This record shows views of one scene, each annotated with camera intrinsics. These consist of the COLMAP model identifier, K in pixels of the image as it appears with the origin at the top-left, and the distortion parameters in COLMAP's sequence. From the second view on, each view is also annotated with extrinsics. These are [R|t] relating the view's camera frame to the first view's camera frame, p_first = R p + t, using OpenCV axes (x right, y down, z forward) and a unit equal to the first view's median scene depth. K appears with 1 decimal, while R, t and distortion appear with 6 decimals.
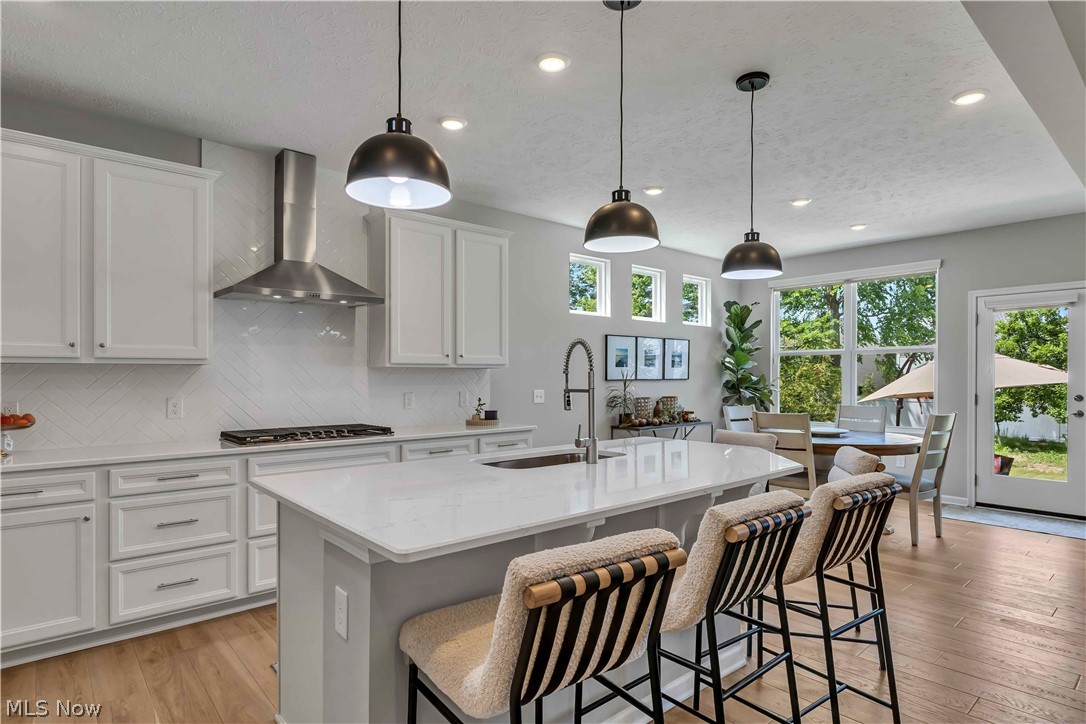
lens RADIAL K [[586.0, 0, 553.5], [0, 586.0, 387.1], [0, 0, 1]] dist [0.017953, 0.003425]
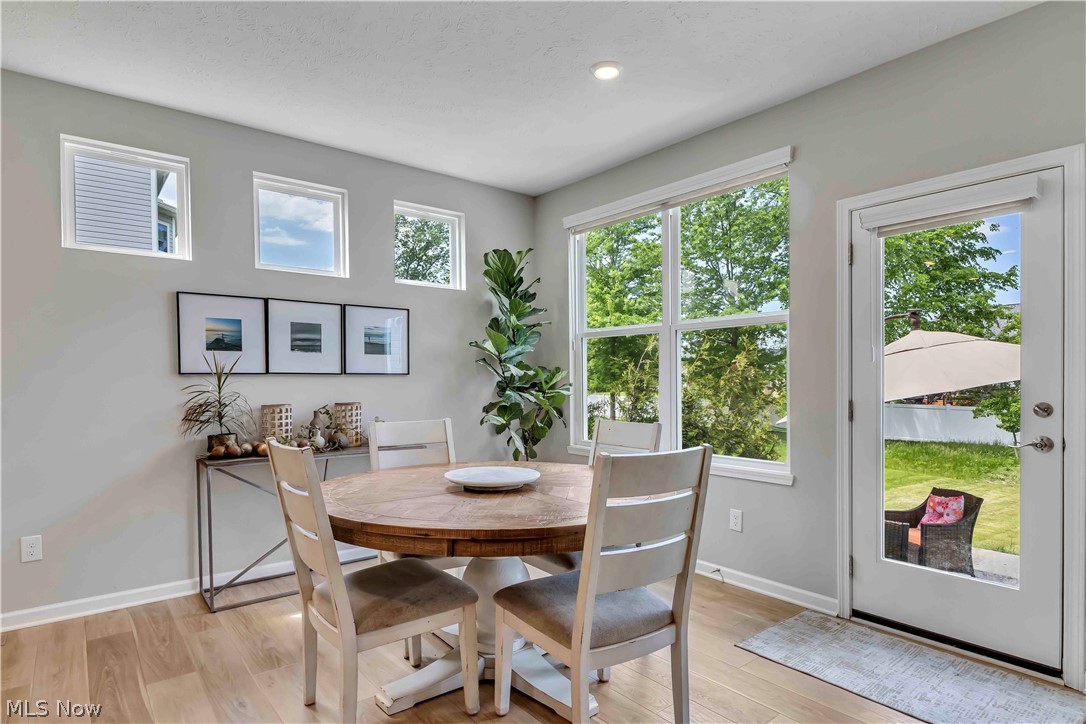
lens RADIAL K [[586.0, 0, 539.5], [0, 586.0, 389.2], [0, 0, 1]] dist [0.017953, 0.003425]
pose [[0.998187, -0.000066, -0.060190, 0.459841], [0.000145, 0.999999, 0.001309, 0.001720], [0.060190, -0.001315, 0.998186, 0.457227]]
